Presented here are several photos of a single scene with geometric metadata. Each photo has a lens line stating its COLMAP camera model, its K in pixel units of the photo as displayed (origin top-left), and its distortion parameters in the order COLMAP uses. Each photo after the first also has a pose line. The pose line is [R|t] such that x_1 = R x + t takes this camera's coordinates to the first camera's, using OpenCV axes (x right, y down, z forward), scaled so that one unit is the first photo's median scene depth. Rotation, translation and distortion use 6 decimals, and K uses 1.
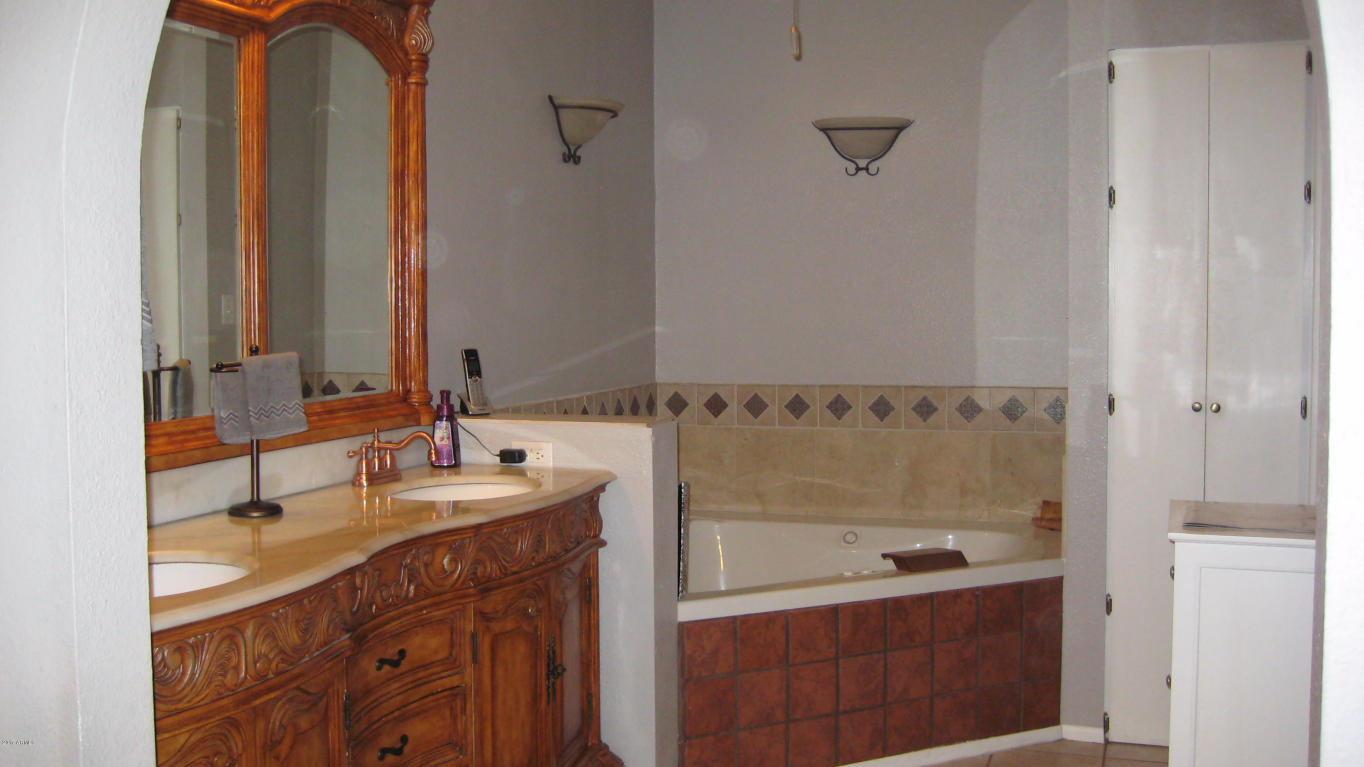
lens RADIAL K [[1423.7, 0, 690.1], [0, 1423.7, 378.2], [0, 0, 1]] dist [-0.099141, 0.000000]
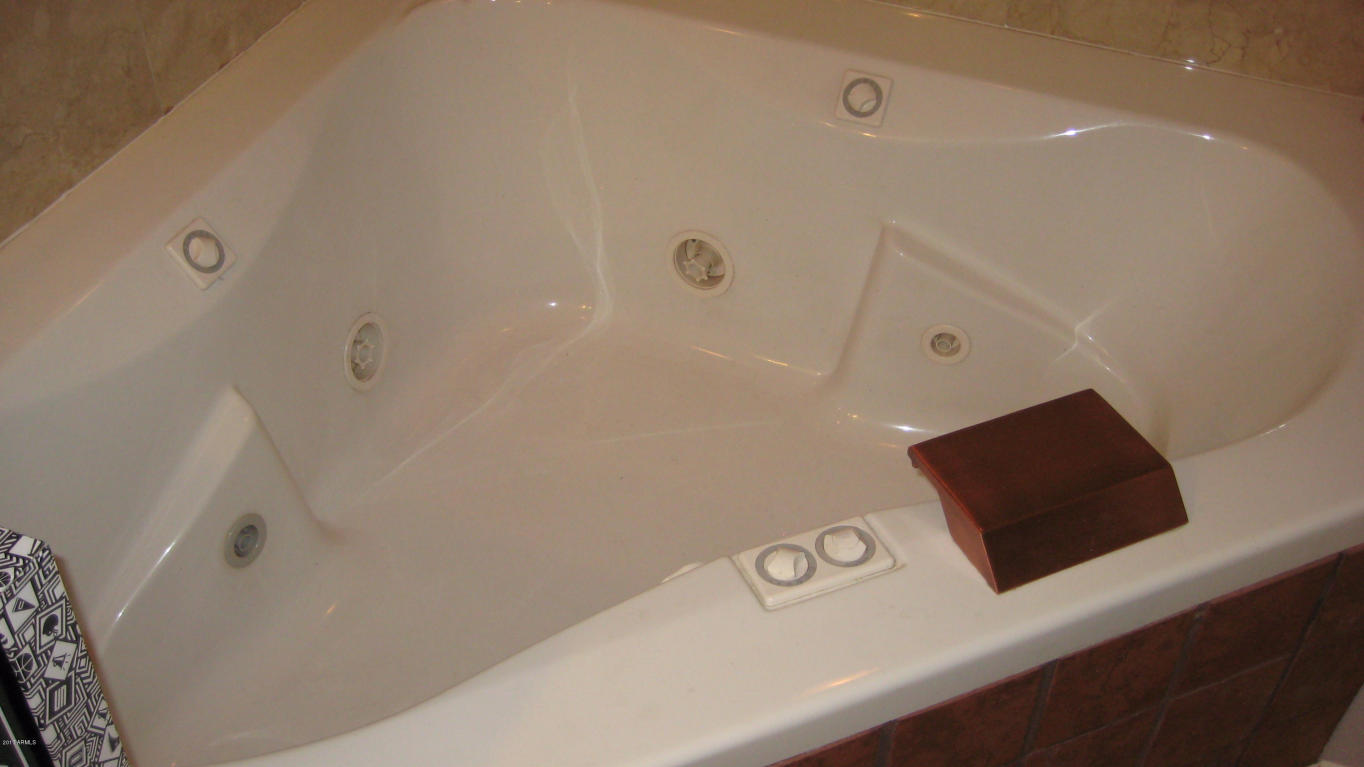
lens RADIAL K [[1423.7, 0, 675.4], [0, 1423.7, 383.2], [0, 0, 1]] dist [-0.099141, 0.000000]
pose [[0.997837, 0.042848, -0.049859, 0.104793], [-0.000341, 0.761783, 0.647833, -0.090300], [0.065740, -0.646414, 0.760149, 0.814423]]
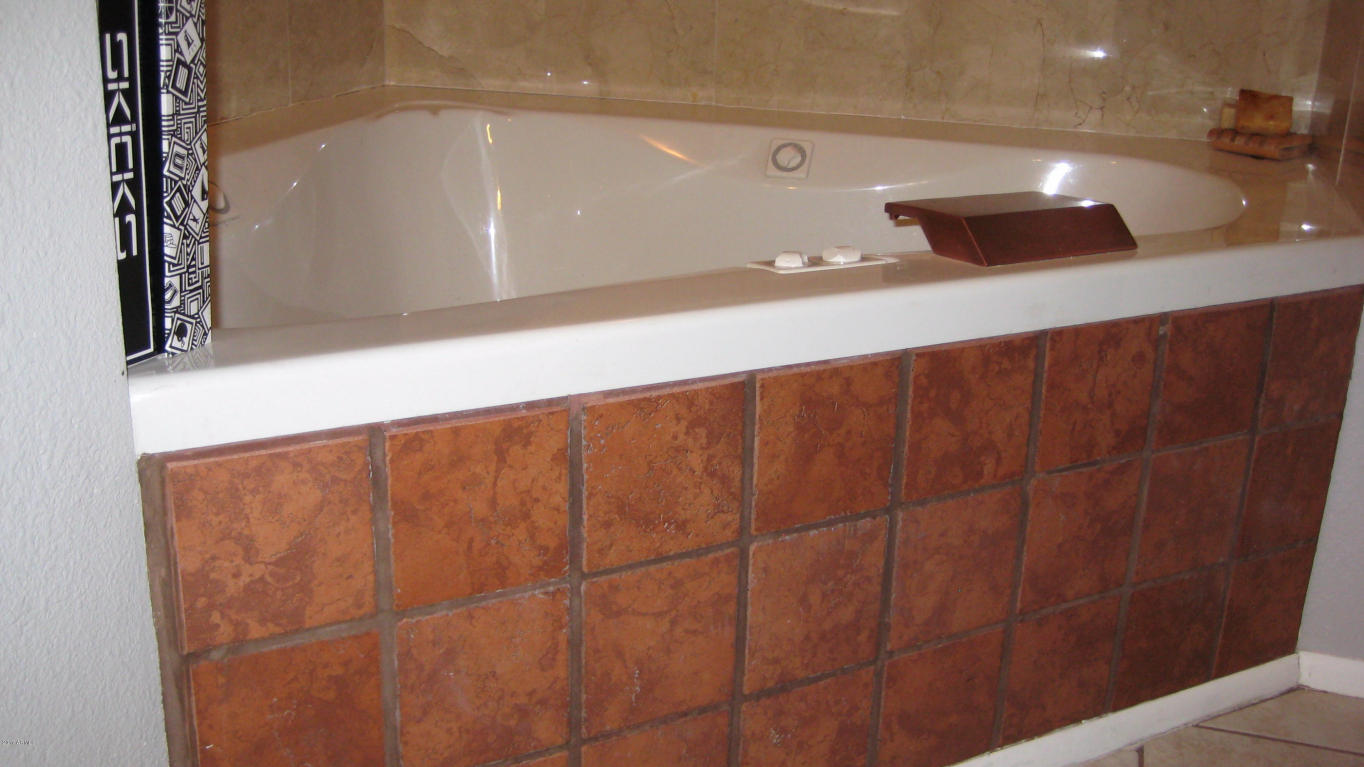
lens RADIAL K [[1423.7, 0, 687.3], [0, 1423.7, 382.5], [0, 0, 1]] dist [-0.099141, 0.000000]
pose [[0.998065, 0.021241, 0.058446, 0.071105], [-0.035881, 0.964331, 0.262256, 0.081083], [-0.050791, -0.263845, 0.963227, 0.694485]]
